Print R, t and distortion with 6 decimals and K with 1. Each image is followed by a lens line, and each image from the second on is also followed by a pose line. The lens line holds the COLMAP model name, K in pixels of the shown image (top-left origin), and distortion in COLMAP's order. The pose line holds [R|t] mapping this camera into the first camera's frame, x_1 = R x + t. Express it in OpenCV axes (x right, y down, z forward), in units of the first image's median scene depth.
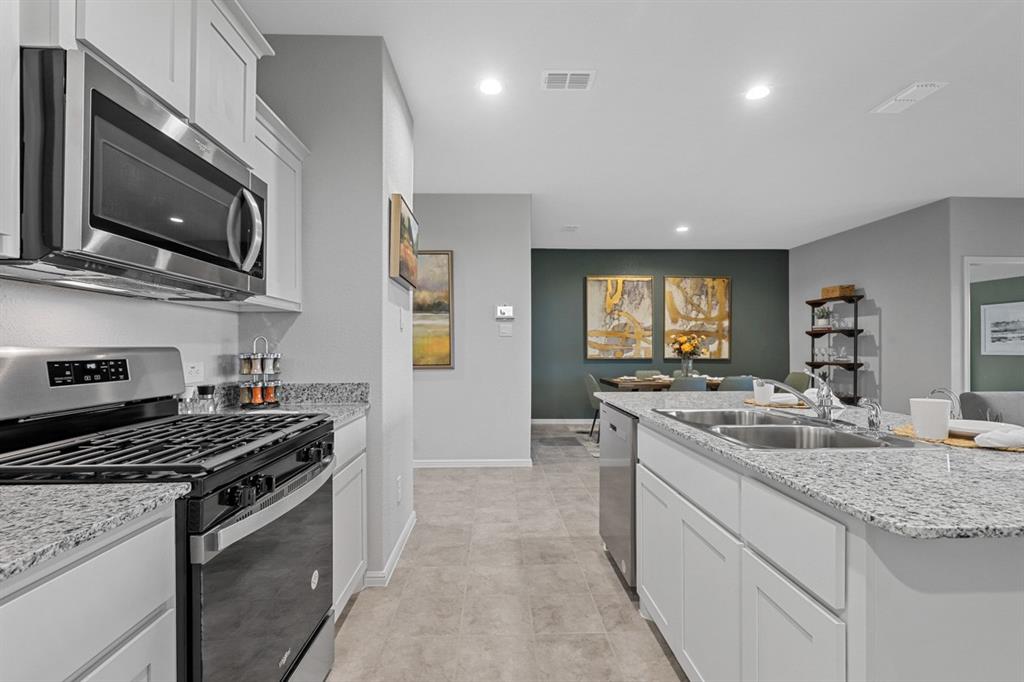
lens RADIAL K [[462.3, 0, 507.6], [0, 462.3, 347.0], [0, 0, 1]] dist [0.001867, -0.001723]
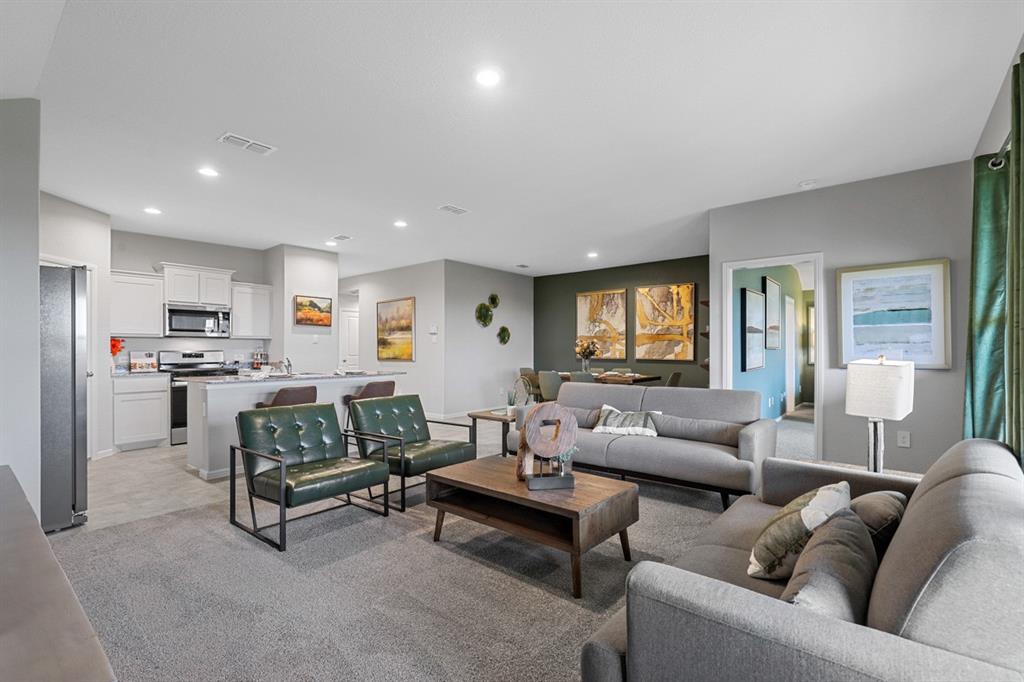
lens RADIAL K [[462.3, 0, 514.4], [0, 462.3, 350.5], [0, 0, 1]] dist [0.001867, -0.001723]
pose [[0.748960, 0.000317, -0.662615, 0.880871], [0.001716, 0.999996, 0.002418, 0.000518], [0.662613, -0.002947, 0.748956, -0.065624]]
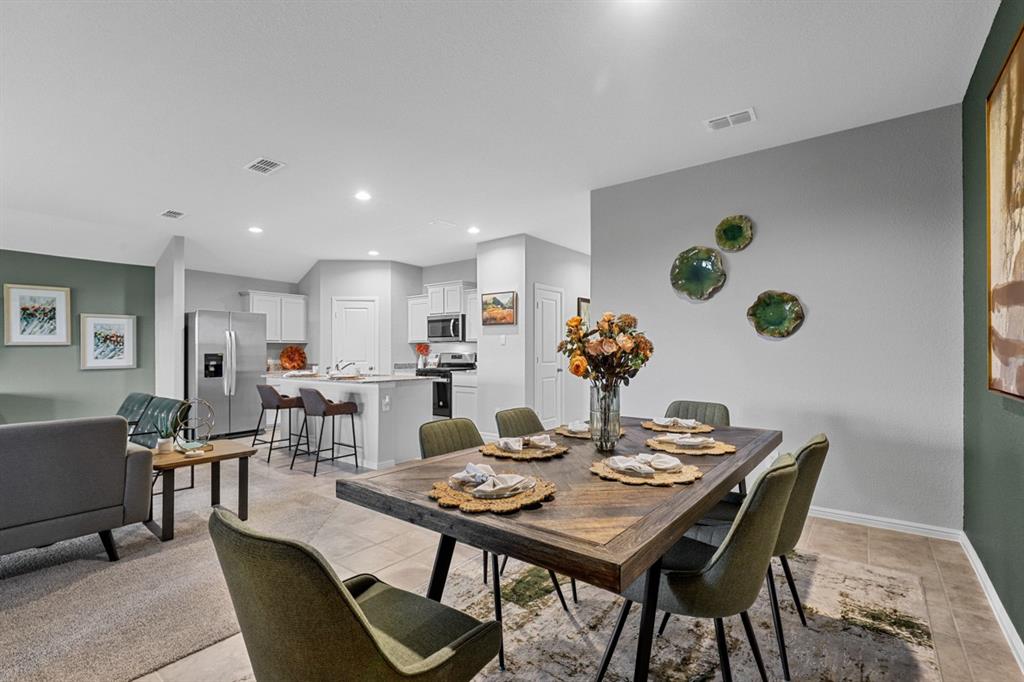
lens RADIAL K [[462.3, 0, 511.7], [0, 462.3, 348.1], [0, 0, 1]] dist [0.001867, -0.001723]
pose [[-0.637172, -0.003653, -0.770713, 0.569796], [0.004051, 0.999959, -0.008088, 0.000134], [0.770711, -0.008276, -0.637131, 0.949621]]
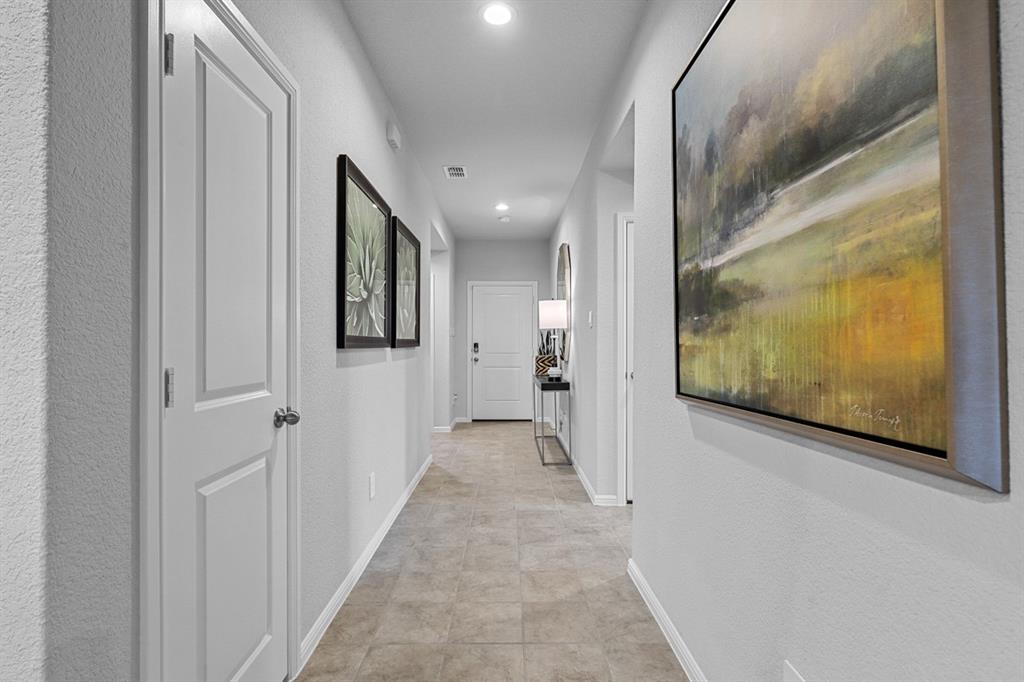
lens RADIAL K [[477.0, 0, 505.6], [0, 477.0, 341.4], [0, 0, 1]] dist [0.000304, -0.000041]
pose [[-0.033503, -0.003657, -0.999432, 0.016832], [0.001322, 0.999992, -0.003703, 0.002125], [0.999438, -0.001445, -0.033498, 0.548134]]
